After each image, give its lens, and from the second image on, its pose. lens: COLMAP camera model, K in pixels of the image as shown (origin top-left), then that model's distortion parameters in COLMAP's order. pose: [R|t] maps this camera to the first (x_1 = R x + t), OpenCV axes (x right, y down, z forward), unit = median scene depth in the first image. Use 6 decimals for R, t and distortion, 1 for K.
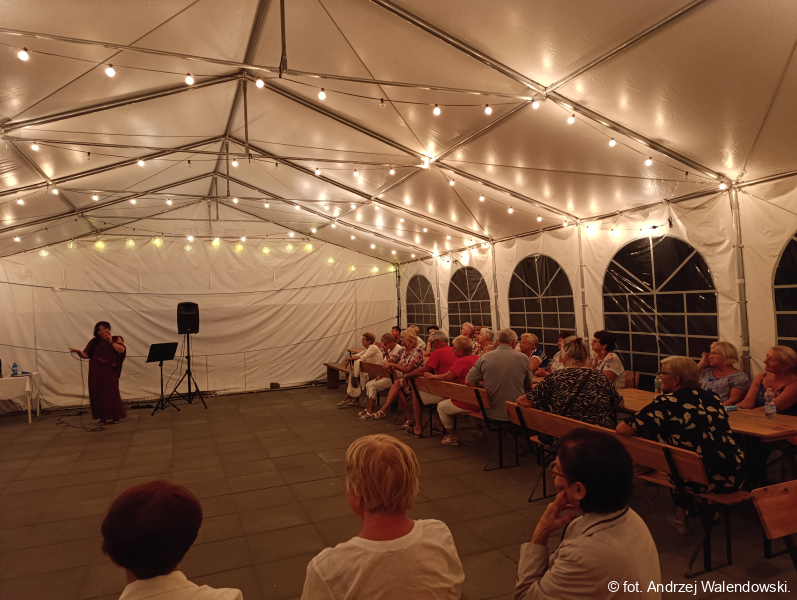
lens RADIAL K [[547.3, 0, 398.5], [0, 547.3, 300.0], [0, 0, 1]] dist [-0.000808, -0.003424]
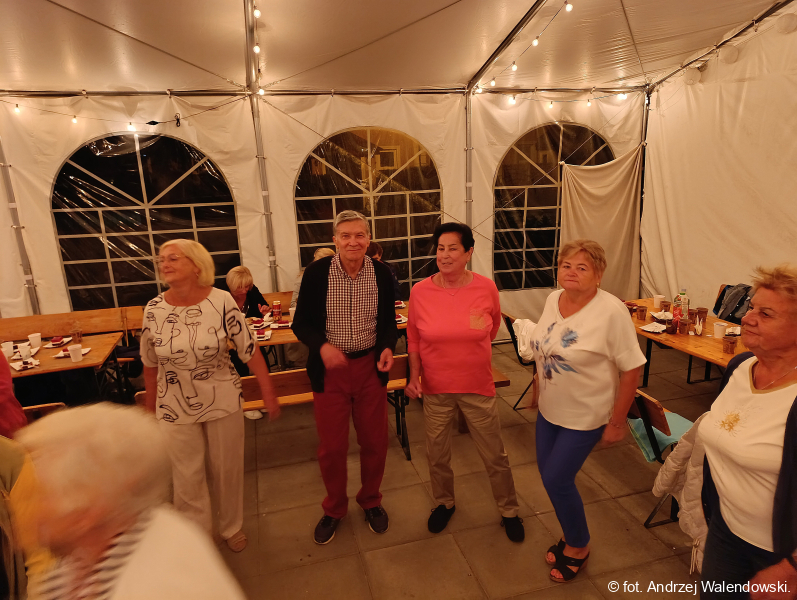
lens RADIAL K [[480.4, 0, 398.5], [0, 480.4, 300.0], [0, 0, 1]] dist [-0.002476, -0.000095]
pose [[0.108195, -0.176439, 0.978347, -0.243529], [0.036669, 0.984163, 0.173433, 0.015192], [-0.993453, 0.017111, 0.112951, 0.617830]]
